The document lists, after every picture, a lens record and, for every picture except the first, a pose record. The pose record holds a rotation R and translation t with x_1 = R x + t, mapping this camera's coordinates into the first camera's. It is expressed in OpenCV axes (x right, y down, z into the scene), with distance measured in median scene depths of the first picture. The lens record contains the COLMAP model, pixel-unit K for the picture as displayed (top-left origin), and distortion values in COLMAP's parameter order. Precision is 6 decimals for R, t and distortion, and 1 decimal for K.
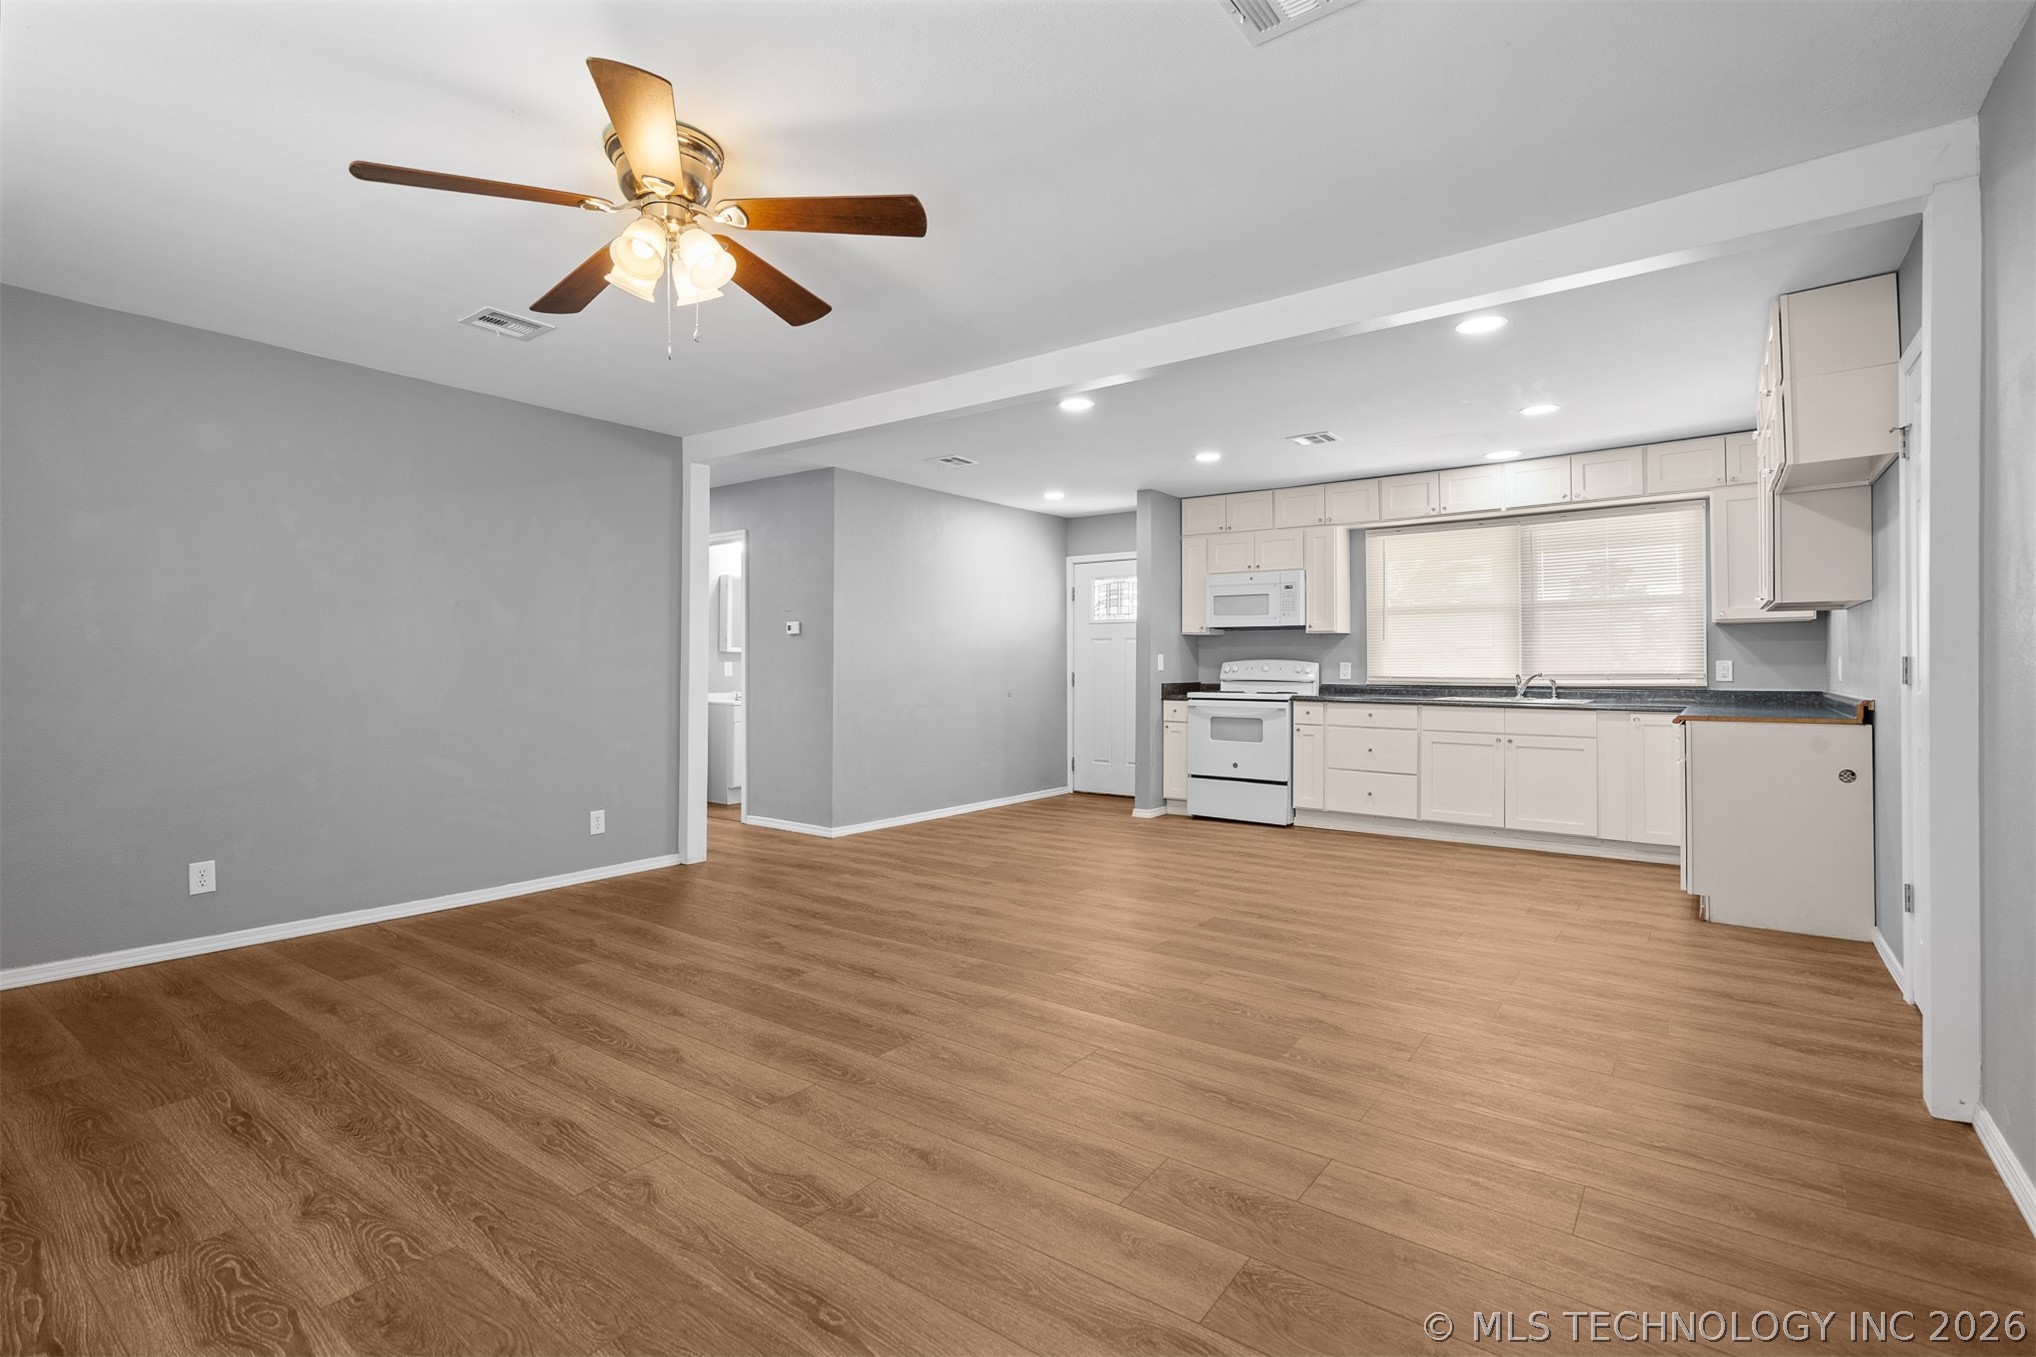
lens RADIAL K [[946.3, 0, 1026.0], [0, 946.3, 662.2], [0, 0, 1]] dist [-0.000276, 0.000772]
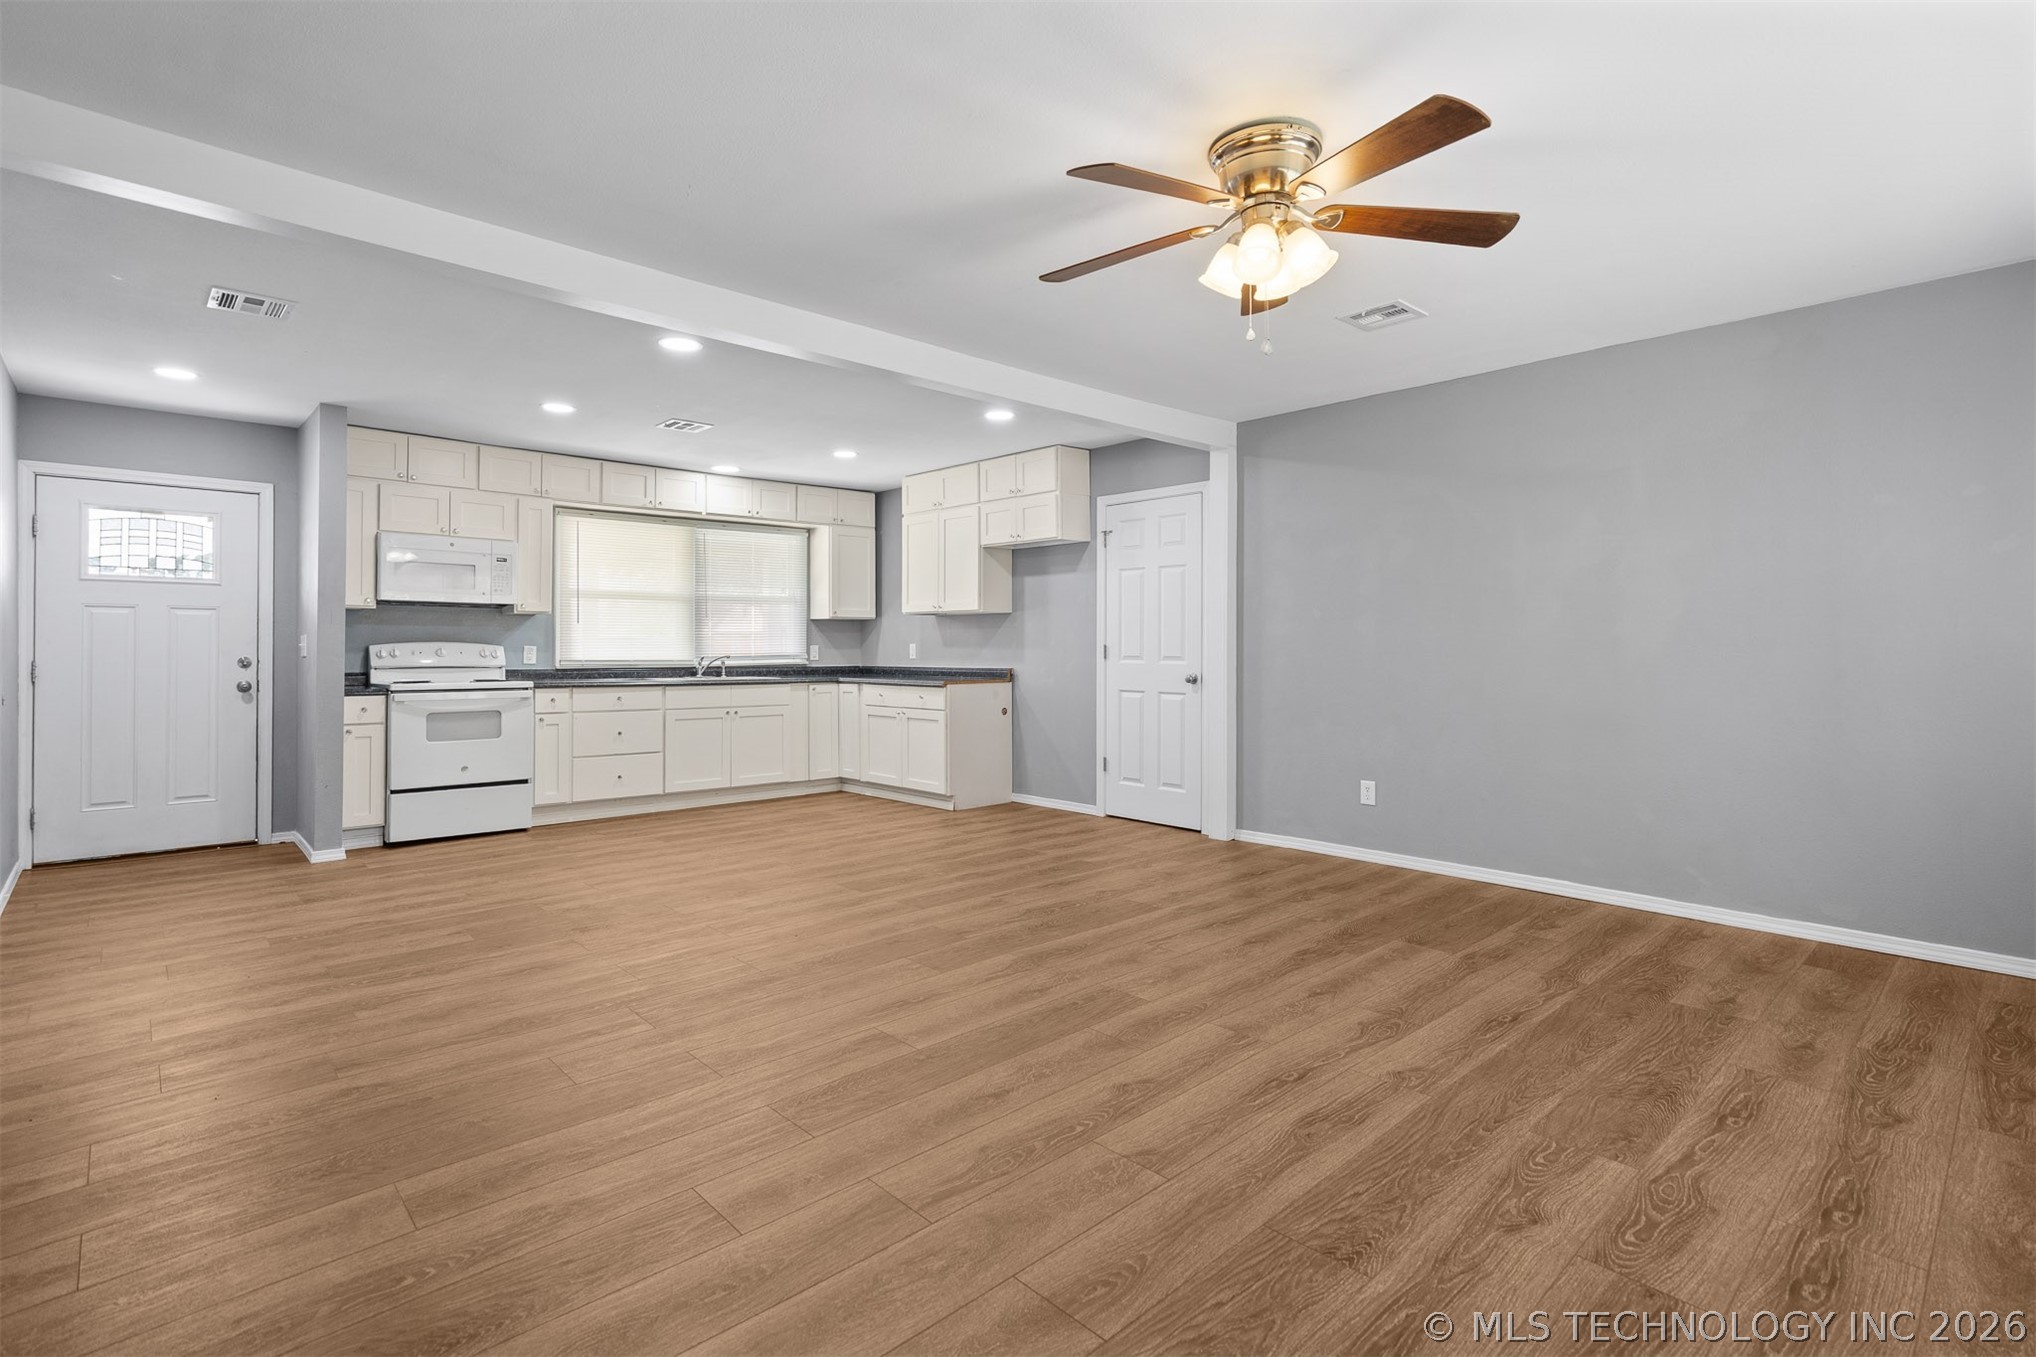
lens RADIAL K [[946.3, 0, 1010.0], [0, 946.3, 643.5], [0, 0, 1]] dist [-0.000276, 0.000772]
pose [[0.190662, 0.006359, 0.981635, -0.586425], [-0.003856, 0.999976, -0.005729, 0.002013], [-0.981648, -0.002693, 0.190682, 0.435401]]
